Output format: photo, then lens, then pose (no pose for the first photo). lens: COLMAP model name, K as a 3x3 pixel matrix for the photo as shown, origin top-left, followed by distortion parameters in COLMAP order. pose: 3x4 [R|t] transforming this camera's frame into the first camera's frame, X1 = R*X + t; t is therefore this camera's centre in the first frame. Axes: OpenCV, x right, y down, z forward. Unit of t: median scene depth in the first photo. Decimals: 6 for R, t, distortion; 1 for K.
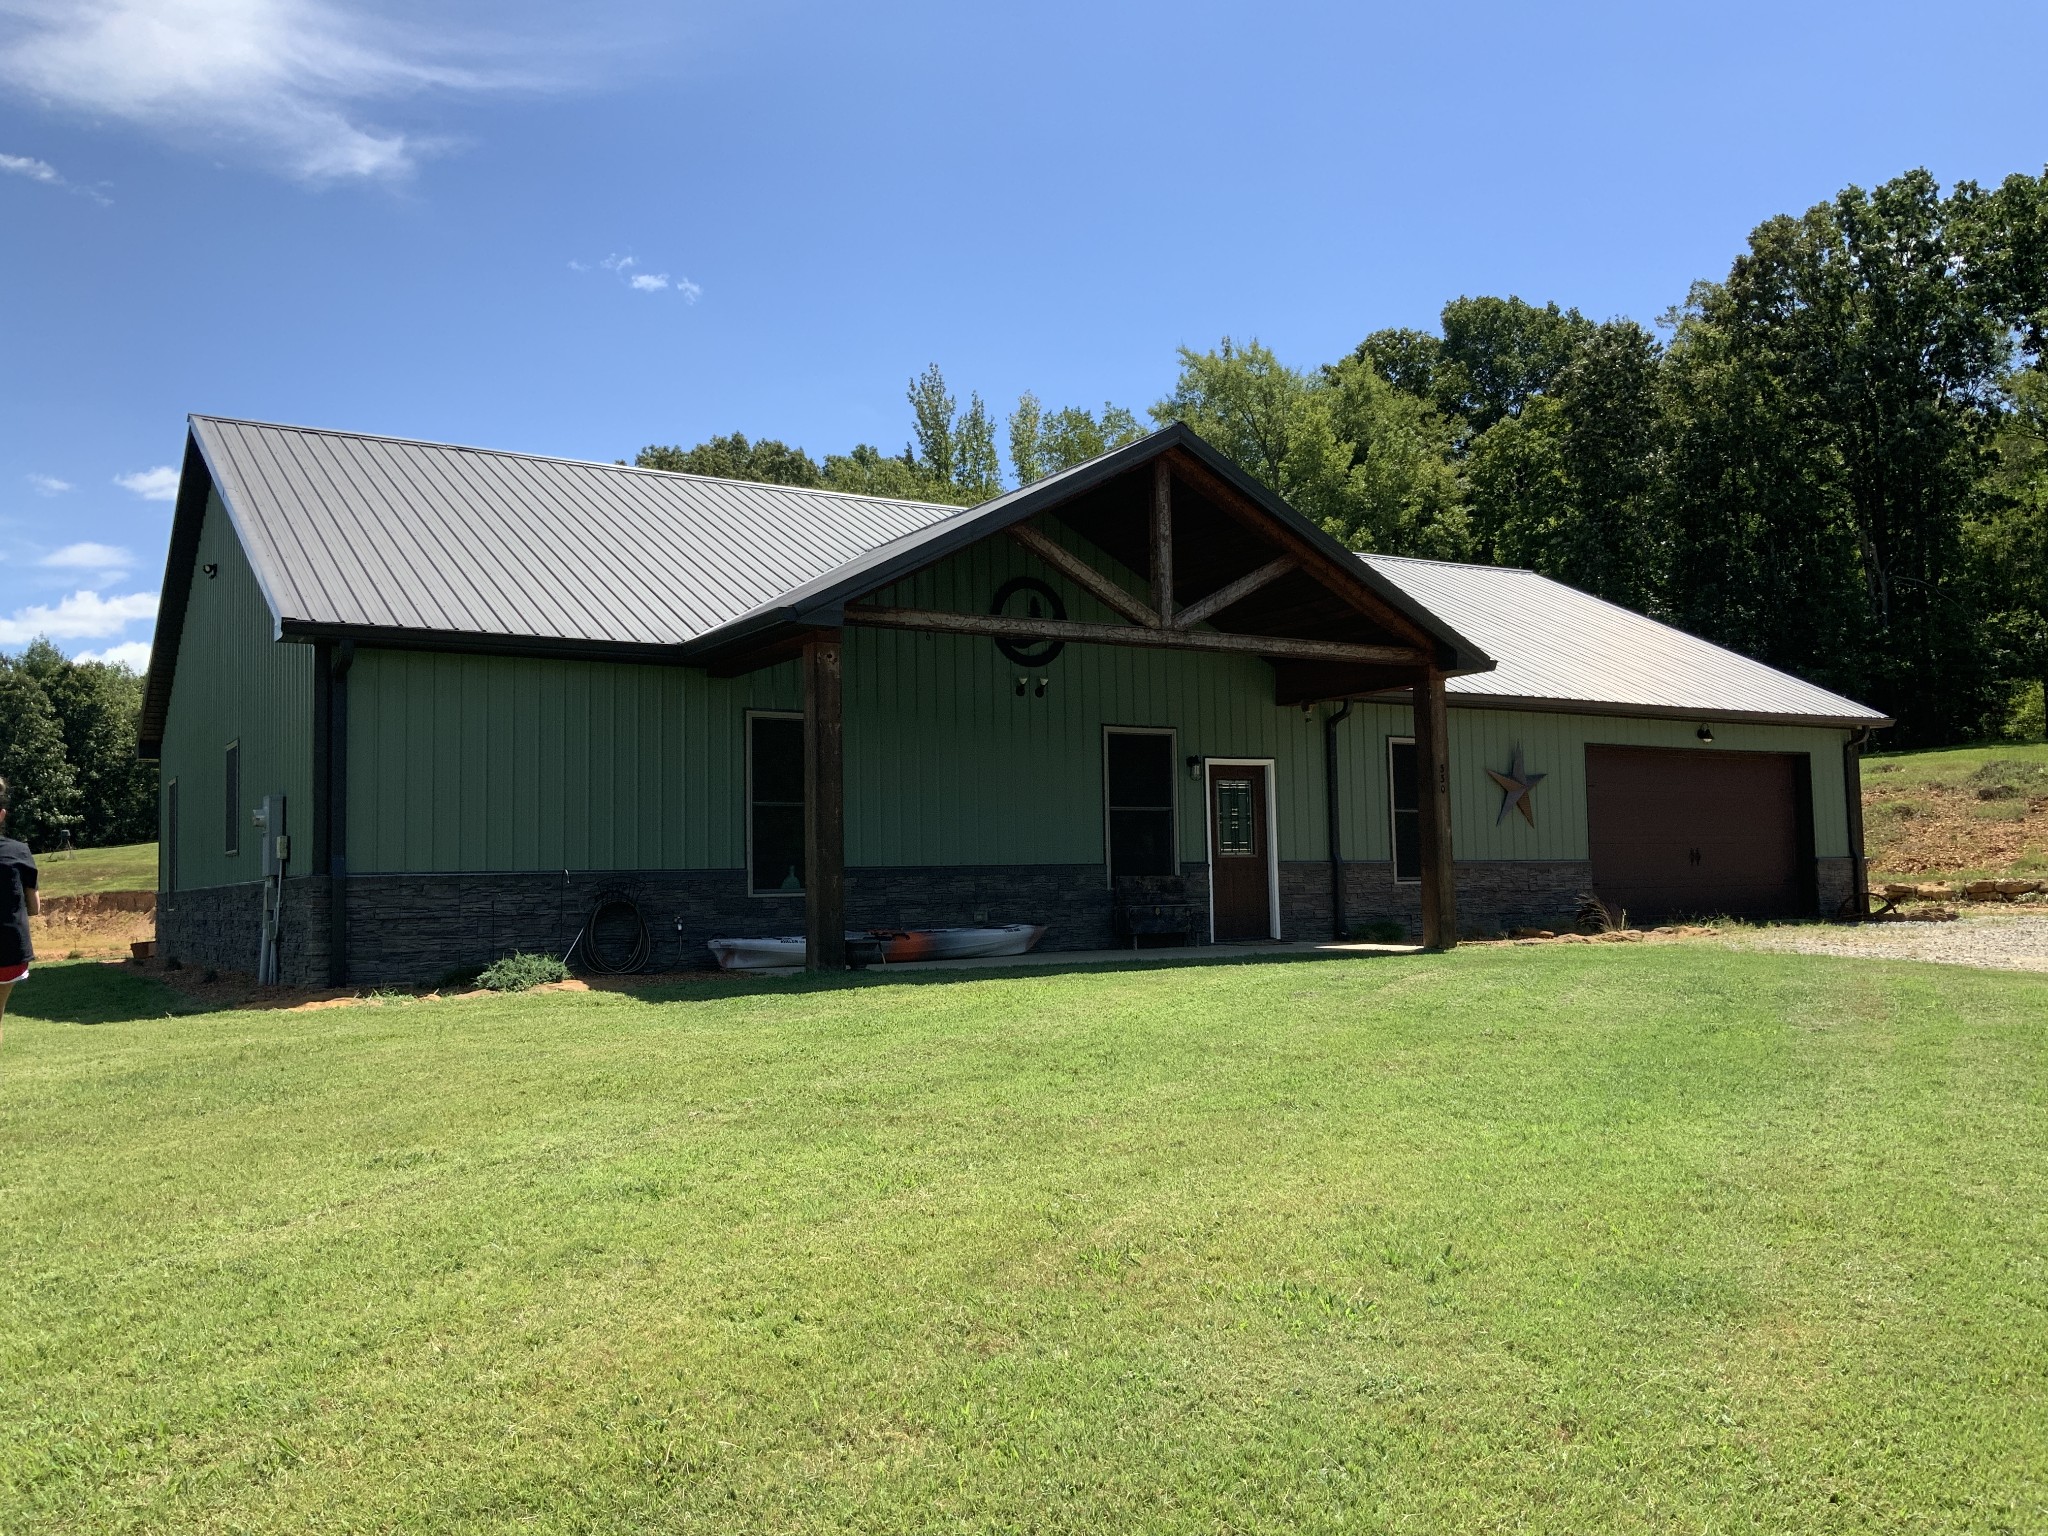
lens RADIAL K [[1662.2, 0, 1024.0], [0, 1662.2, 768.0], [0, 0, 1]] dist [0.127232, -0.269819]
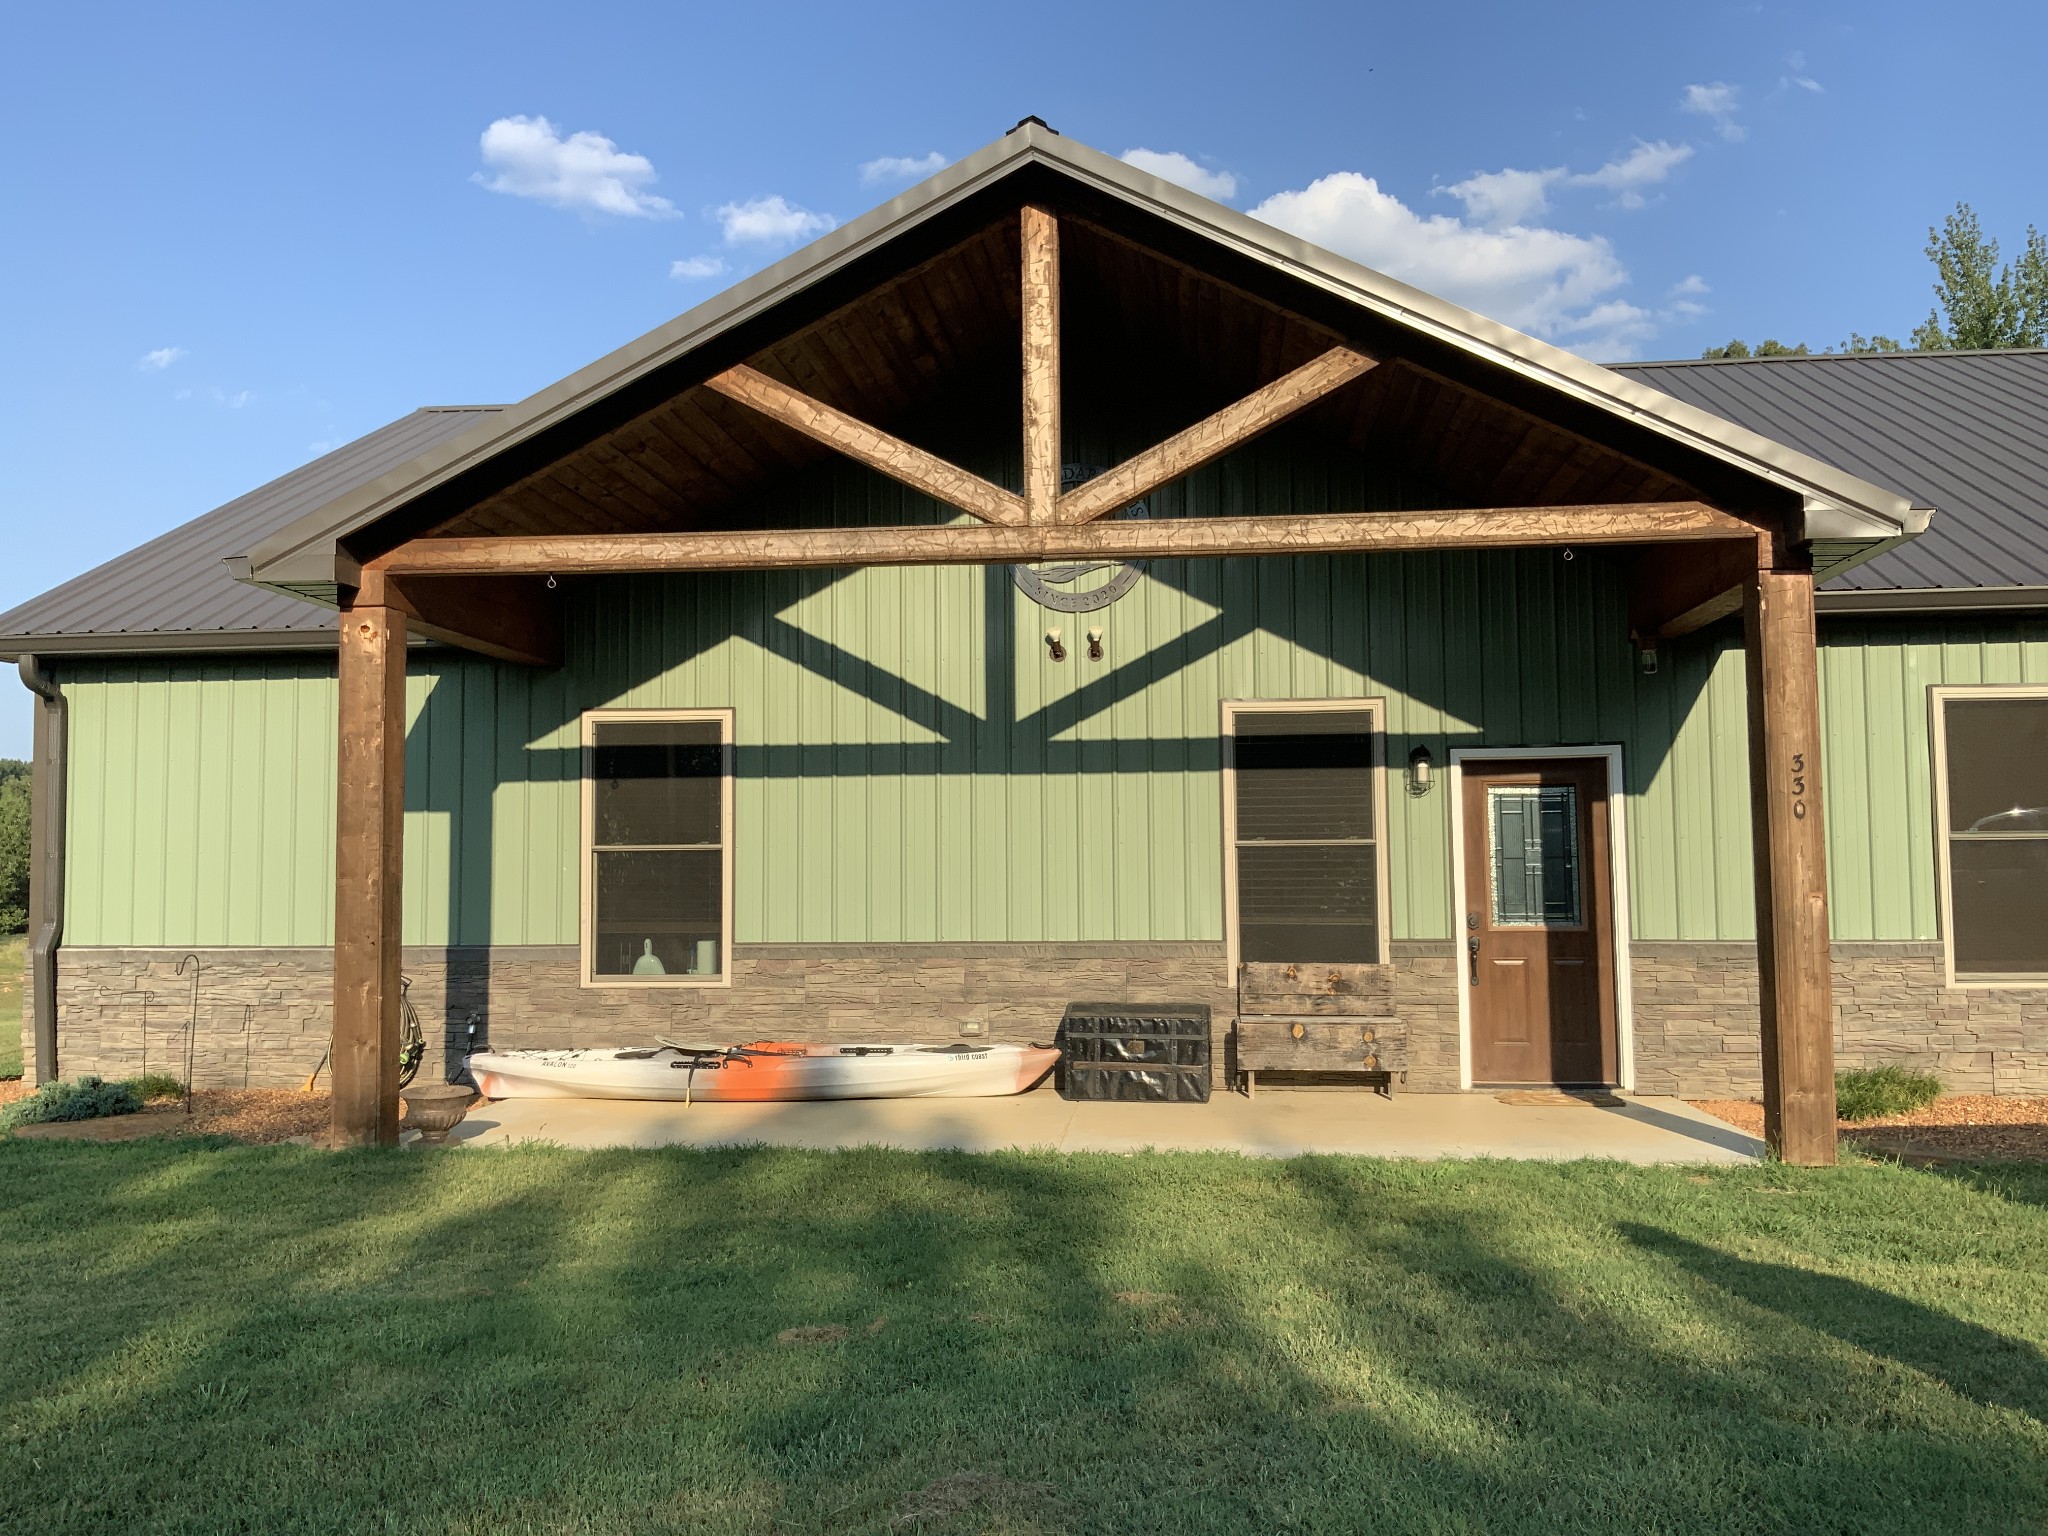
lens RADIAL K [[1662.2, 0, 1024.0], [0, 1662.2, 768.0], [0, 0, 1]] dist [0.127232, -0.269819]
pose [[0.790279, -0.022779, -0.612323, 0.394046], [0.035950, 0.999311, 0.009222, -0.011410], [0.611691, -0.029301, 0.790554, 0.566613]]
